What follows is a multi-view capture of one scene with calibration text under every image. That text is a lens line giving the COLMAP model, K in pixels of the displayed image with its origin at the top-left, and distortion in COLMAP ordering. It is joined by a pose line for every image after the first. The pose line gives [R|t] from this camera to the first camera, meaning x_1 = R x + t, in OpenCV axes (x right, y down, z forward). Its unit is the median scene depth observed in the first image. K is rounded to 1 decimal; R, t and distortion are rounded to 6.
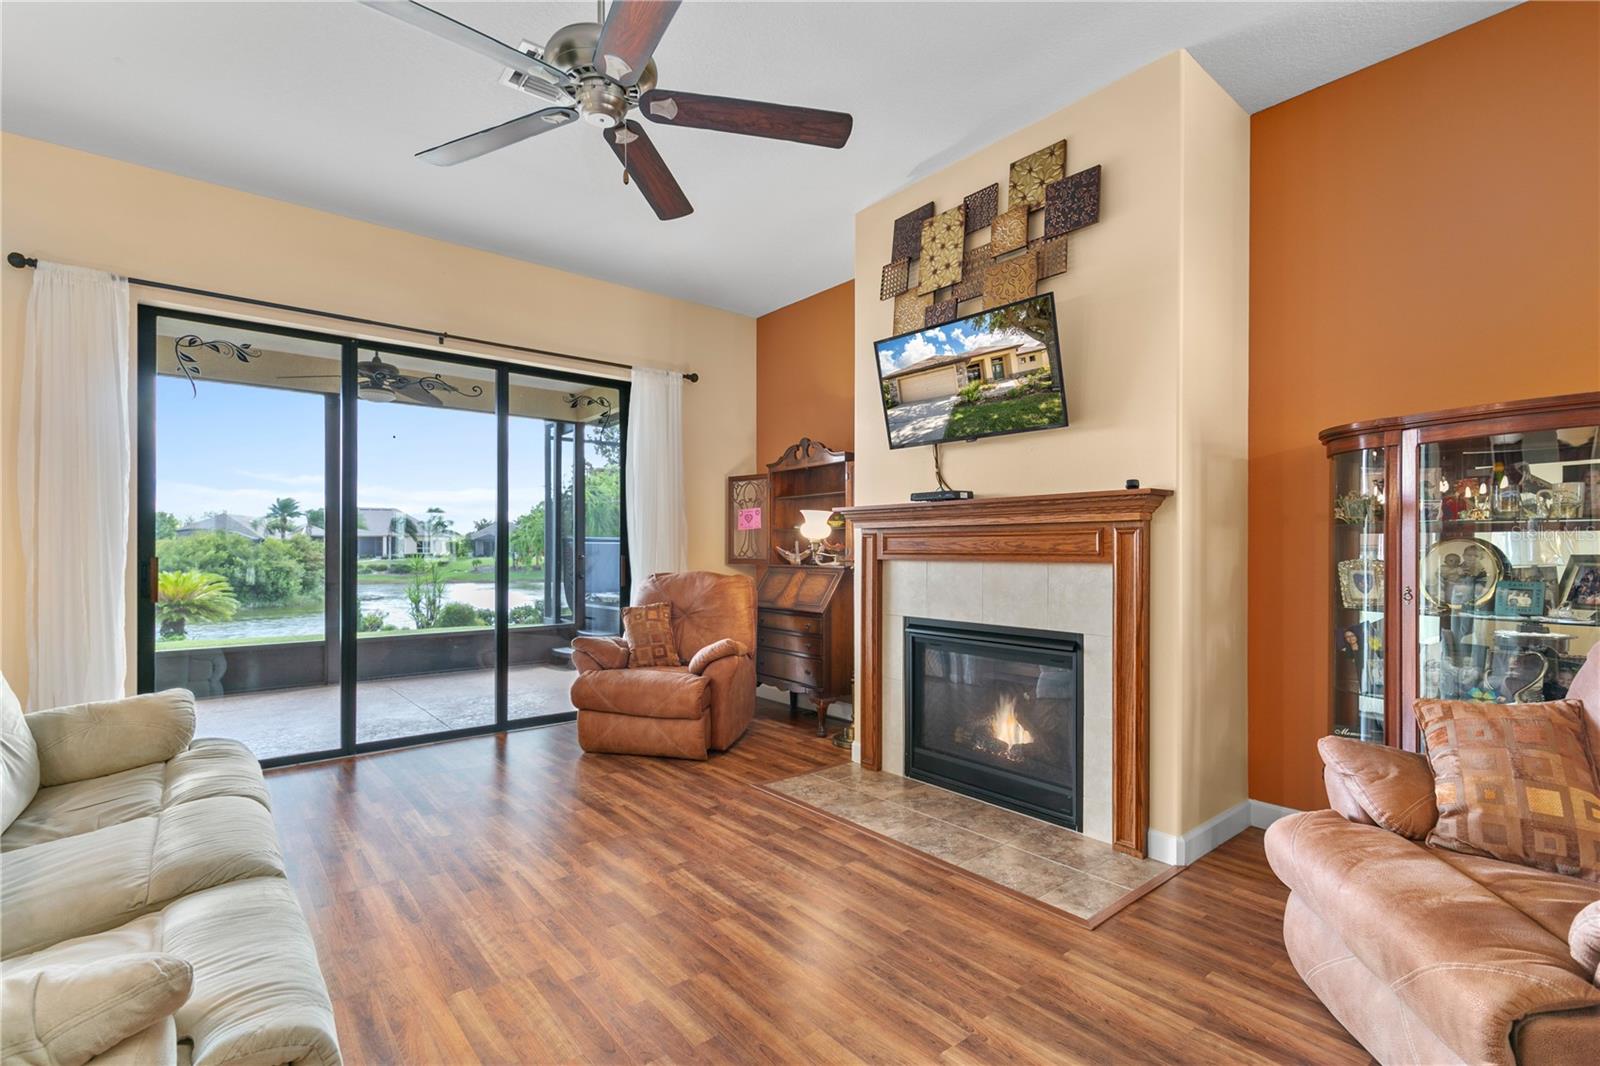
lens RADIAL K [[744.6, 0, 803.6], [0, 744.6, 540.9], [0, 0, 1]] dist [0.004739, 0.000296]
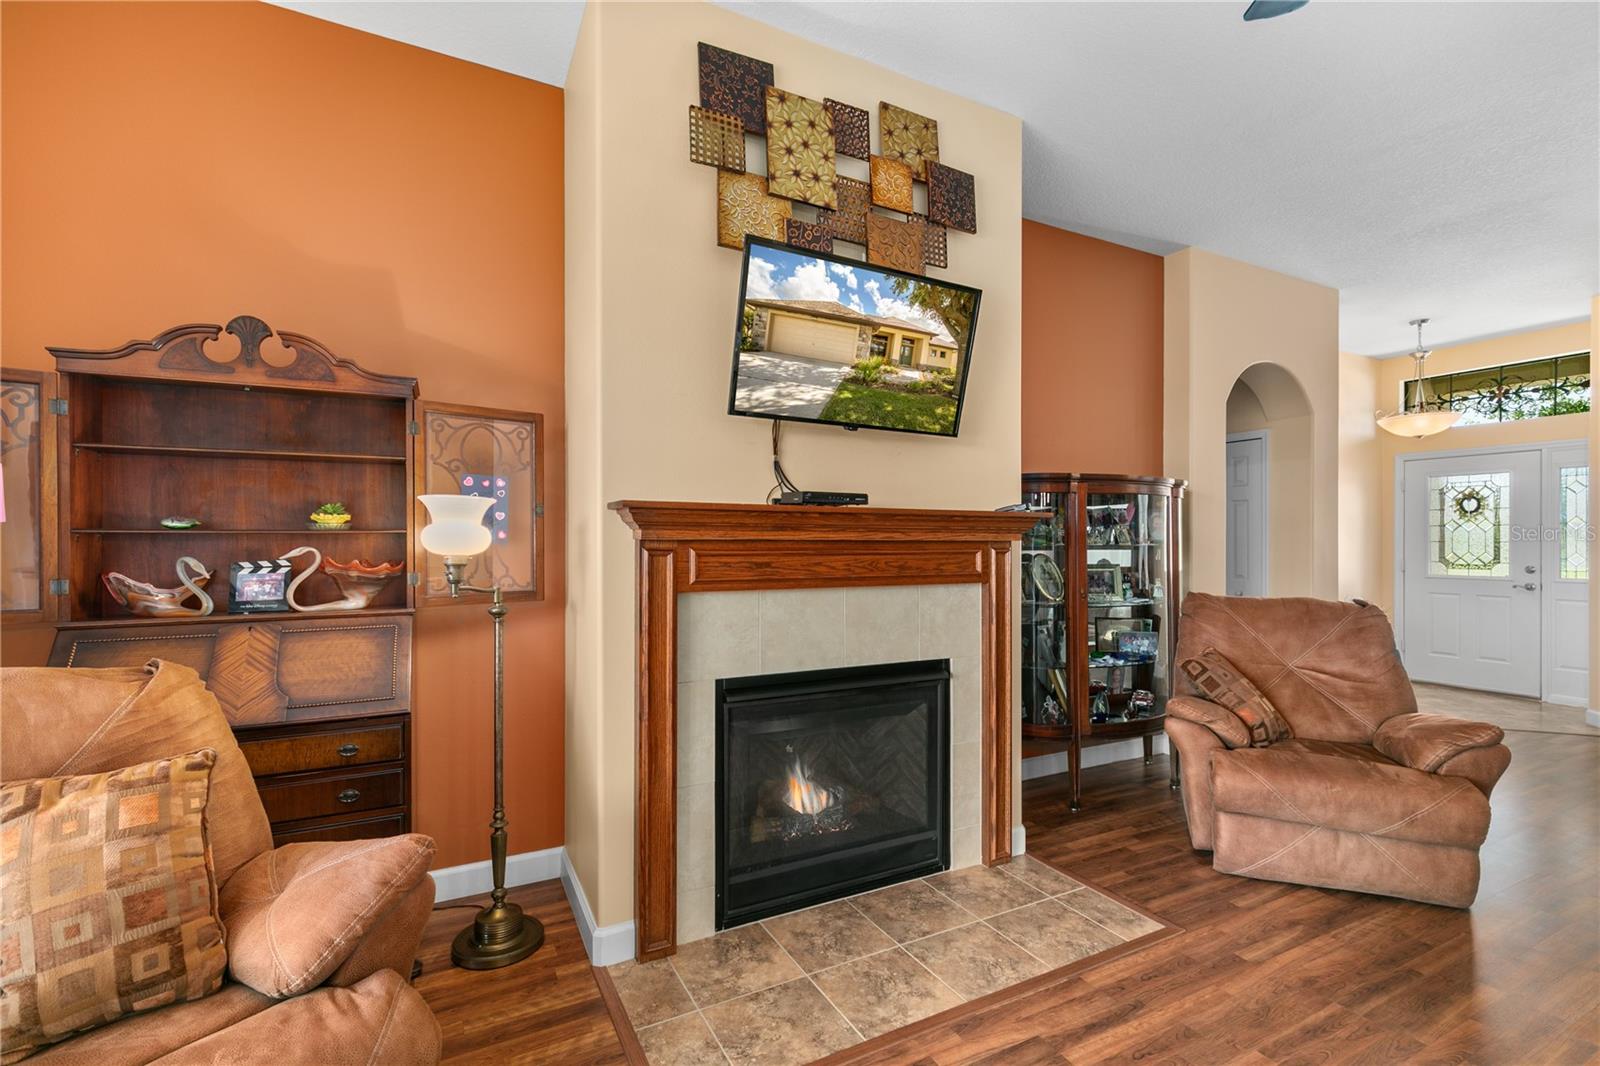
lens RADIAL K [[729.0, 0, 797.6], [0, 729.0, 535.4], [0, 0, 1]] dist [0.030935, -0.000173]
pose [[0.196061, 0.006140, 0.980573, -0.547254], [-0.015841, 0.999870, -0.003093, -0.025011], [-0.980464, -0.014927, 0.196133, 0.953931]]
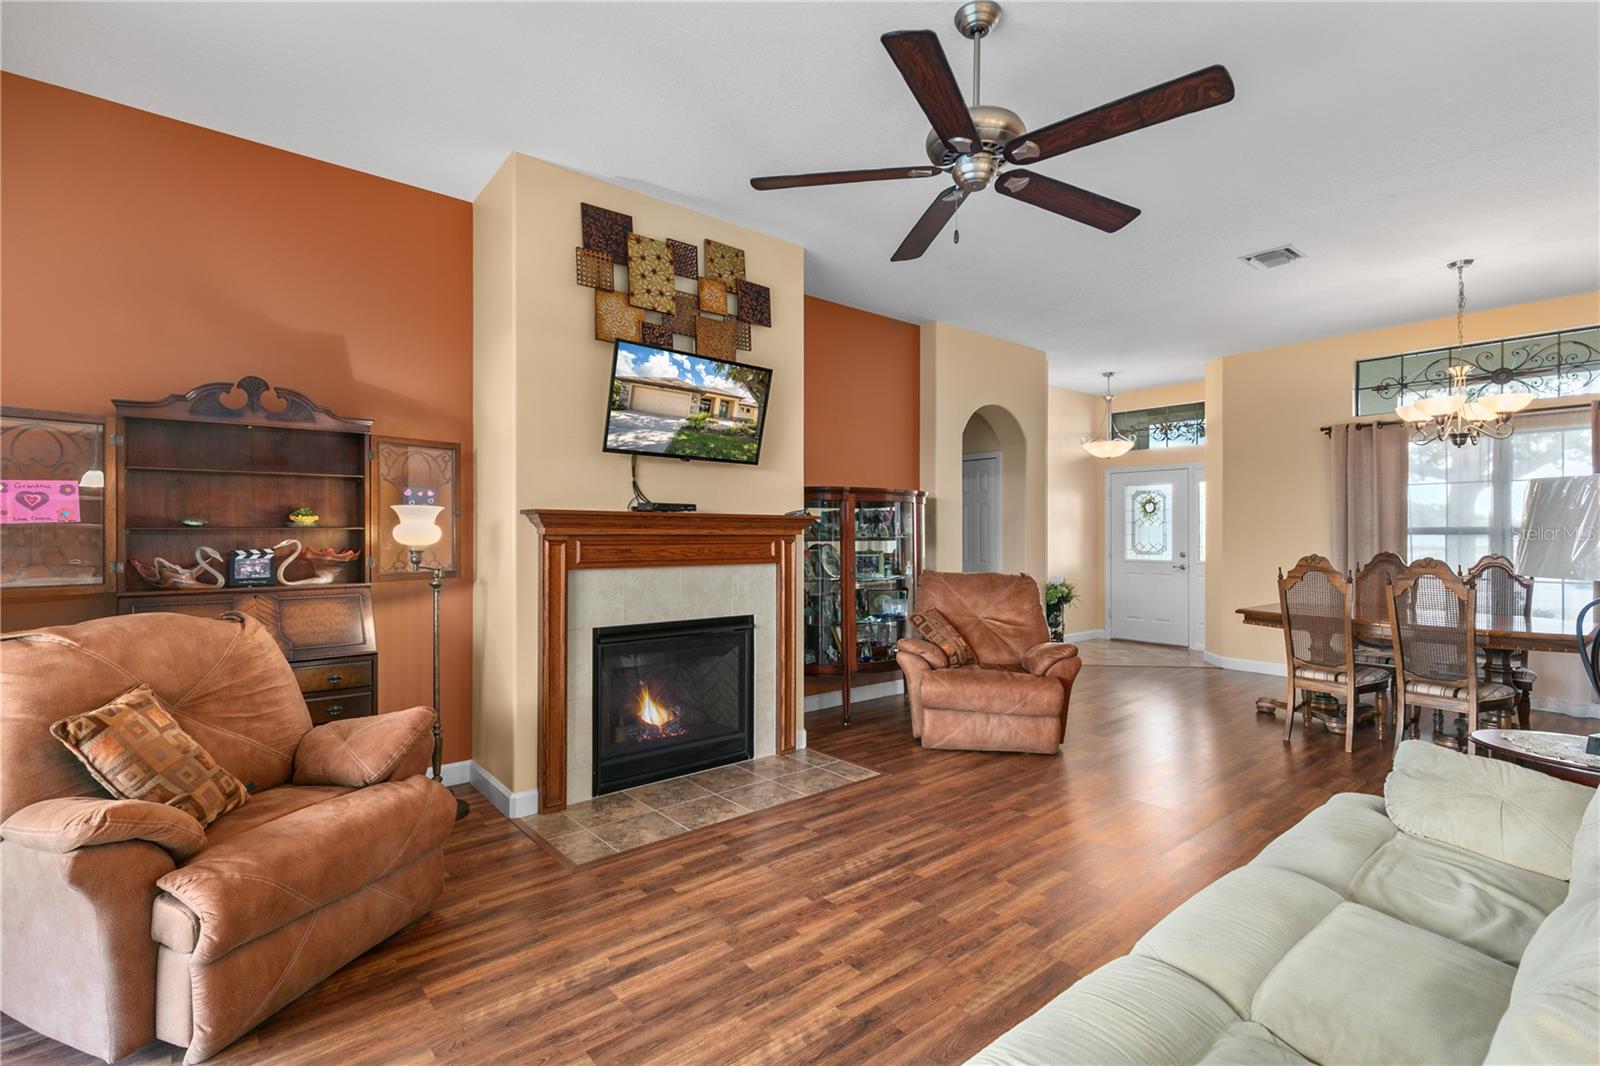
lens RADIAL K [[739.8, 0, 800.9], [0, 739.8, 517.8], [0, 0, 1]] dist [0.003876, 0.000248]
pose [[-0.018539, 0.020335, 0.999621, -0.956887], [-0.016295, 0.999654, -0.020638, -0.028292], [-0.999695, -0.016671, -0.018201, 0.889034]]
